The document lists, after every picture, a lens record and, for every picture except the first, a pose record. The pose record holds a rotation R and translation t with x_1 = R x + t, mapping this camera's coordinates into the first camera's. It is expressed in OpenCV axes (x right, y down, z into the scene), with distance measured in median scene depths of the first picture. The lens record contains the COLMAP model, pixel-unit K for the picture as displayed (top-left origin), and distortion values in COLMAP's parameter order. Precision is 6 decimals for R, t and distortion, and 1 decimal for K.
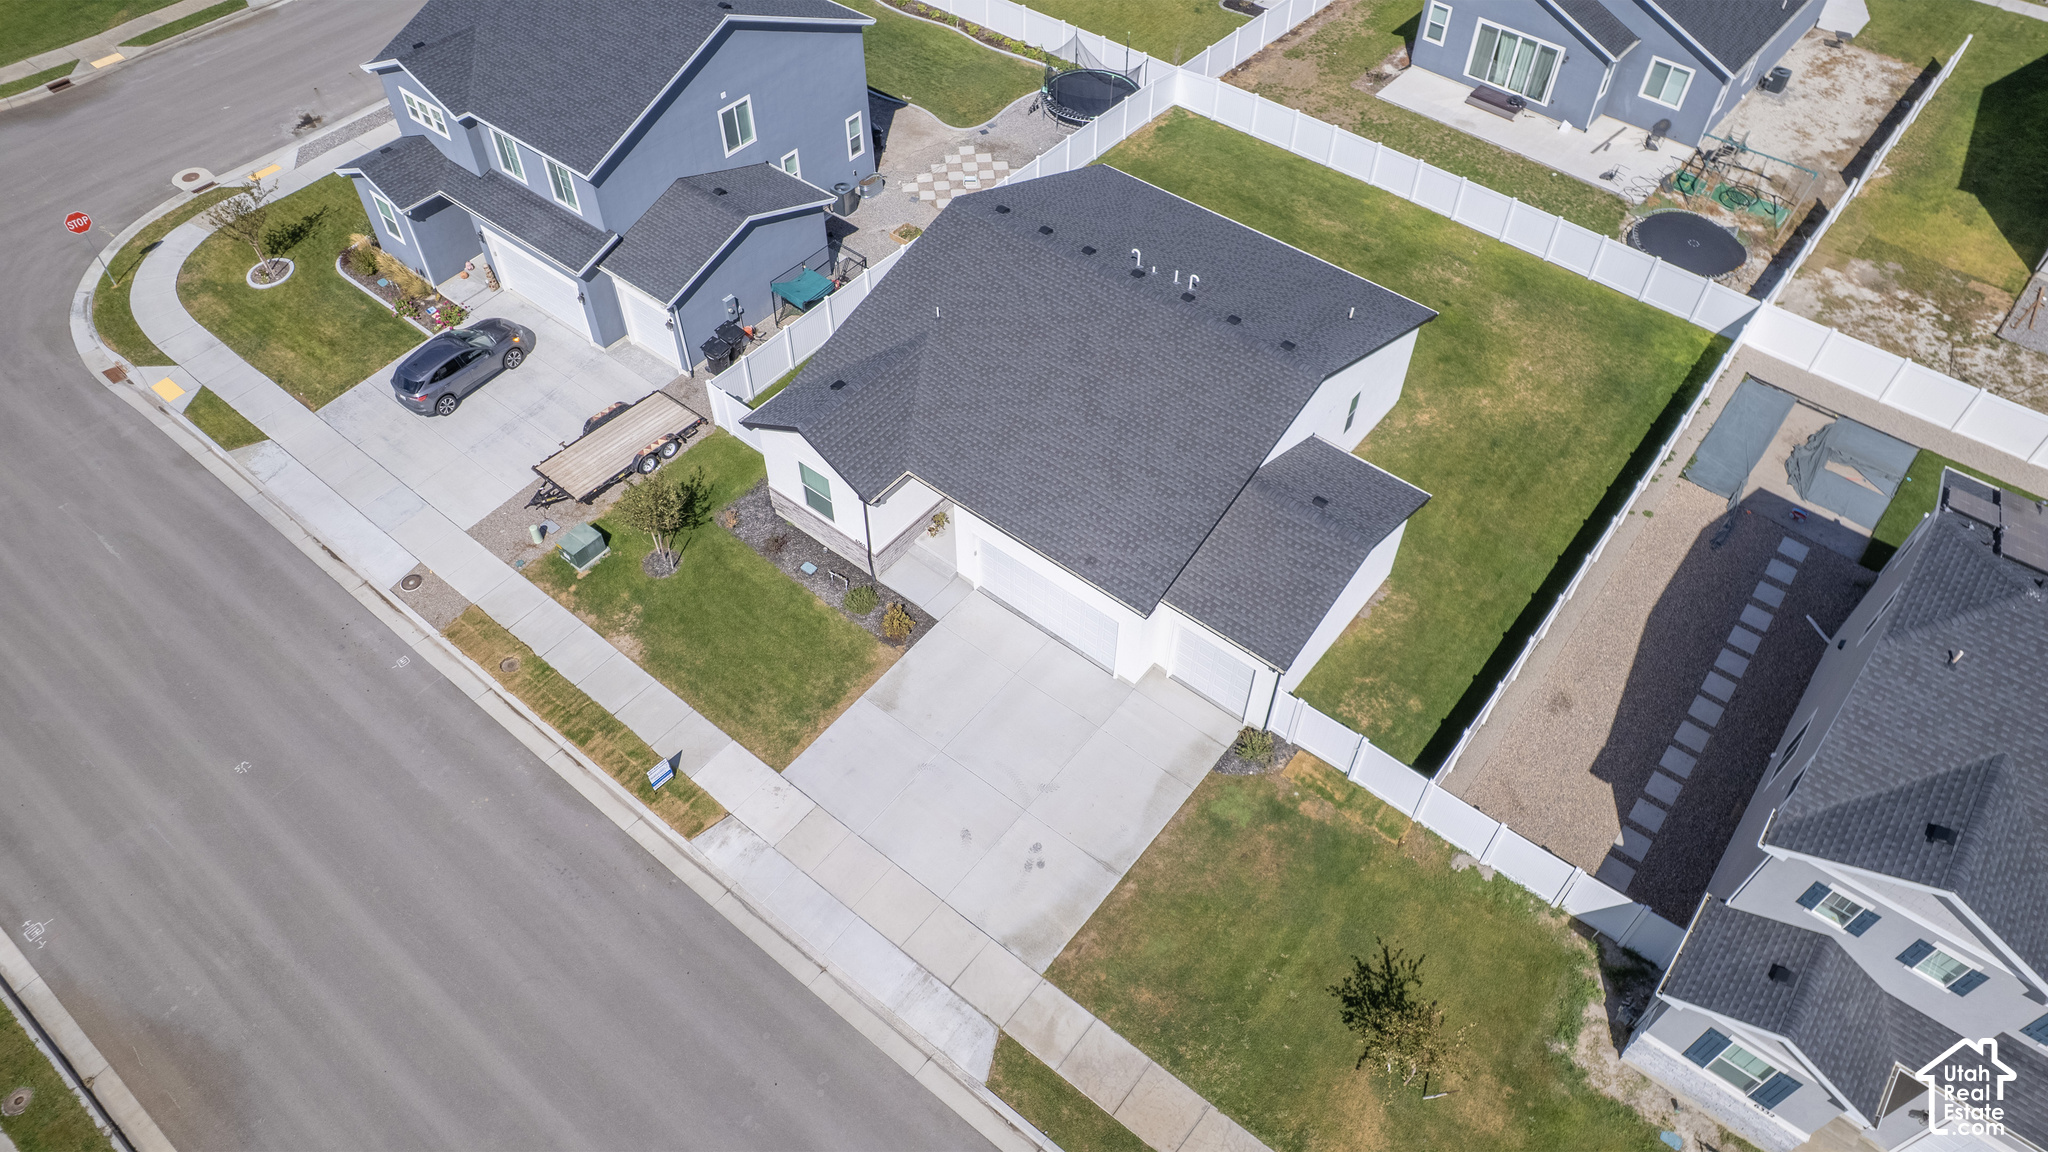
lens RADIAL K [[1313.1, 0, 1029.7], [0, 1313.1, 581.9], [0, 0, 1]] dist [-0.088300, 0.082484]
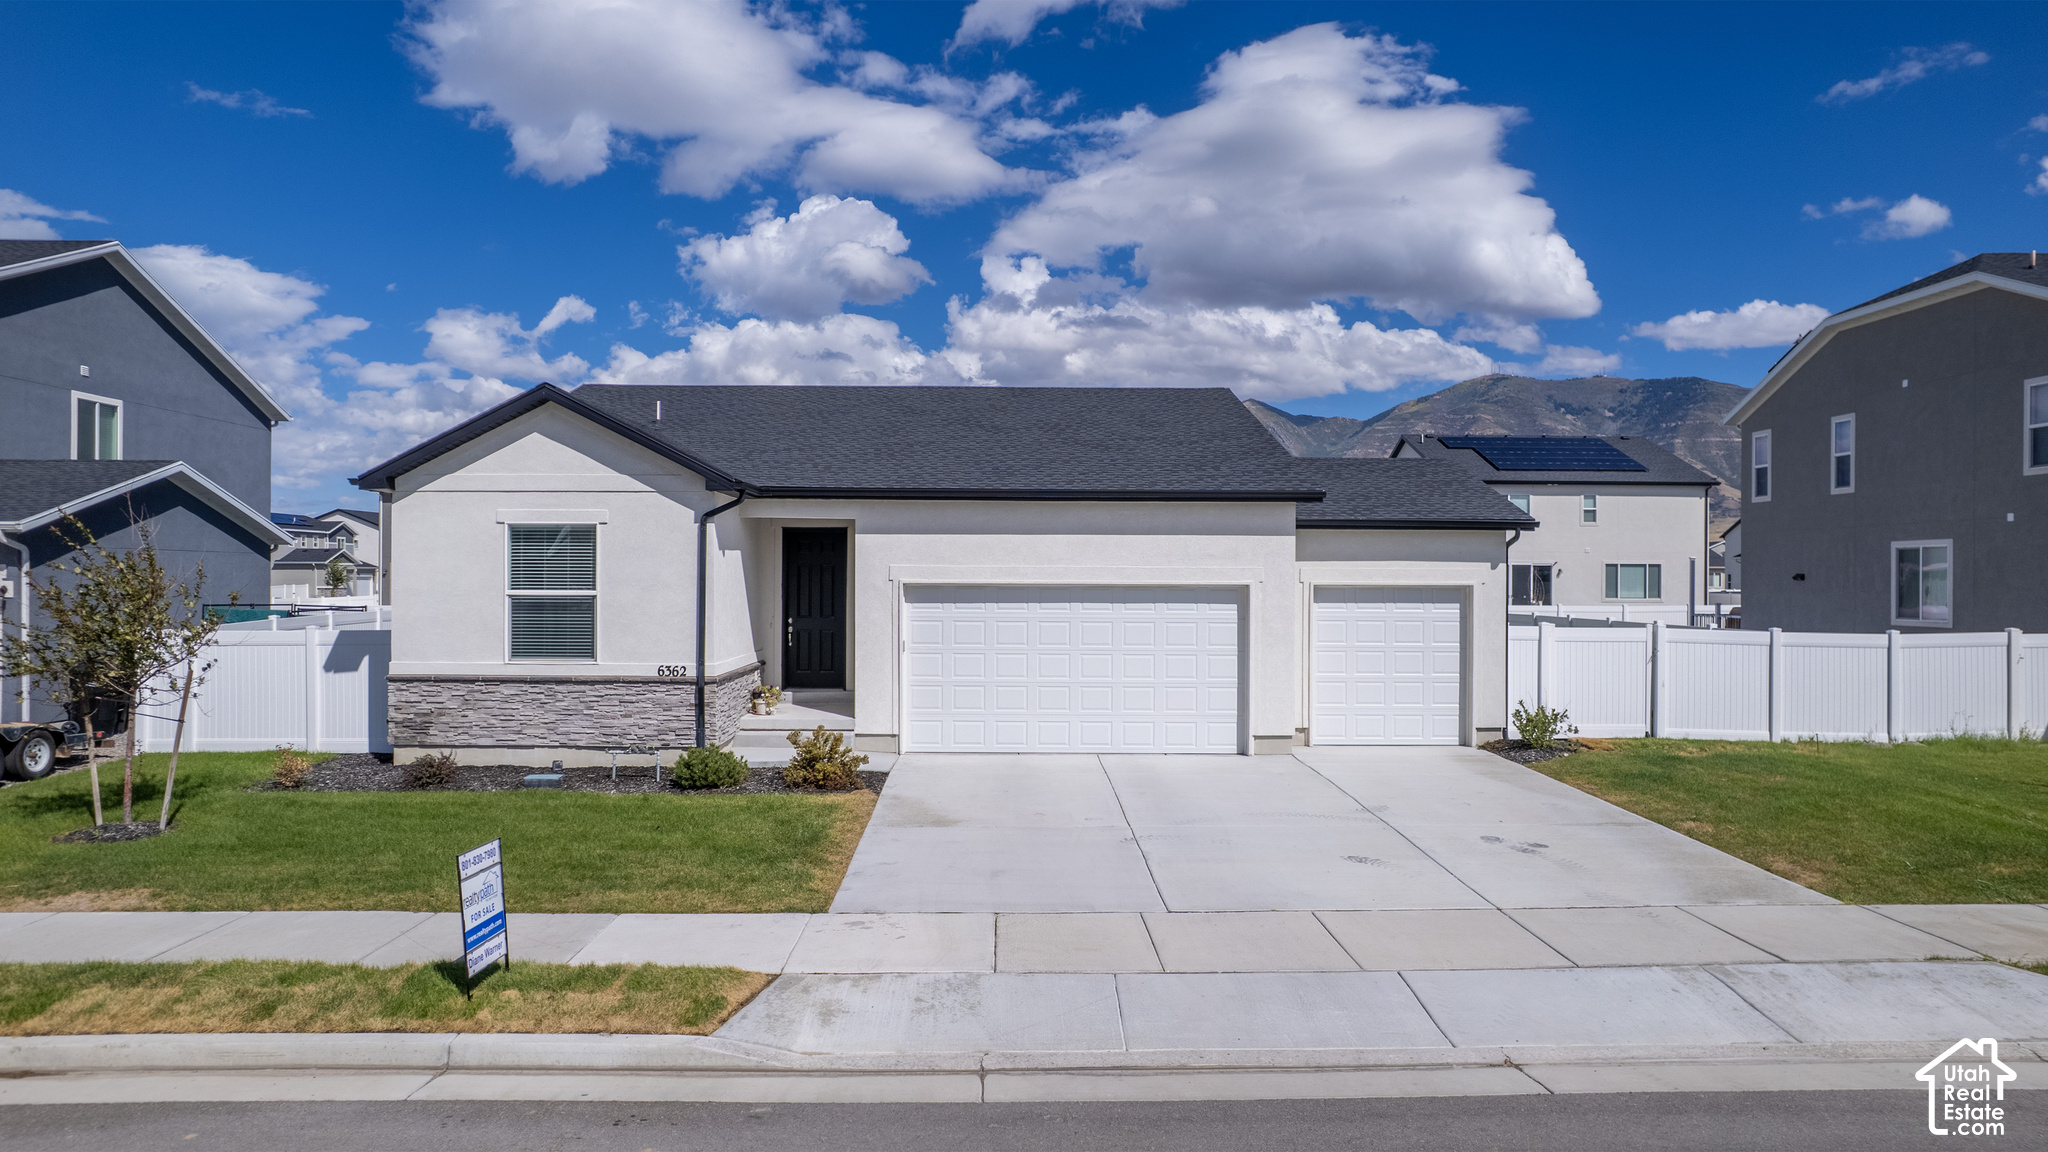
lens RADIAL K [[1311.1, 0, 1028.3], [0, 1311.1, 627.2], [0, 0, 1]] dist [-0.067664, 0.048930]
pose [[0.765469, -0.028204, 0.642855, -0.342590], [0.492009, 0.669523, -0.556477, 0.289425], [-0.414711, 0.742256, 0.526375, 0.723327]]
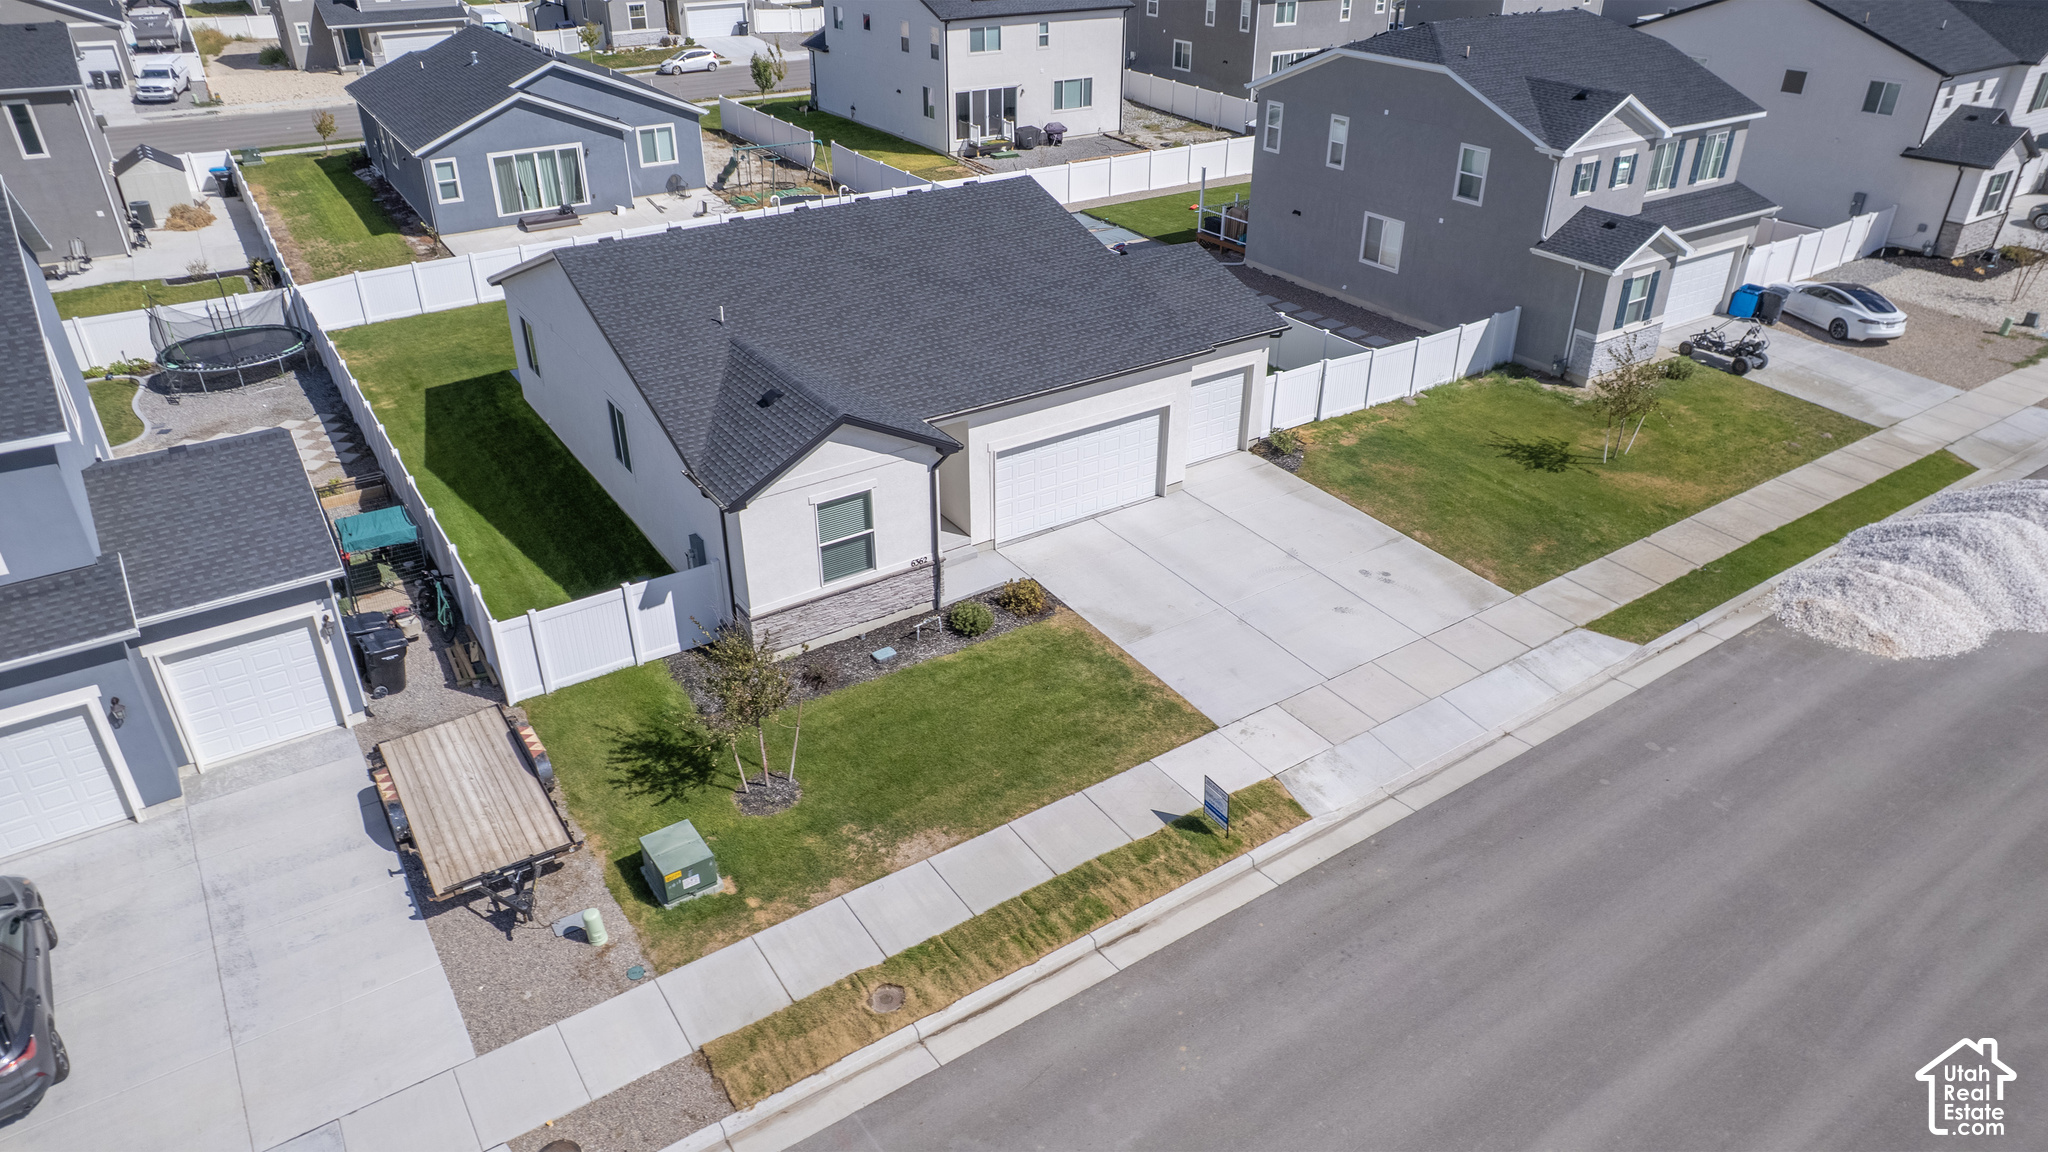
lens RADIAL K [[1311.4, 0, 1019.2], [0, 1311.4, 575.8], [0, 0, 1]] dist [-0.076368, 0.066757]
pose [[0.297239, -0.478804, 0.826073, -0.748181], [0.729453, 0.672119, 0.127097, -0.079395], [-0.616074, 0.564803, 0.549045, 0.594436]]
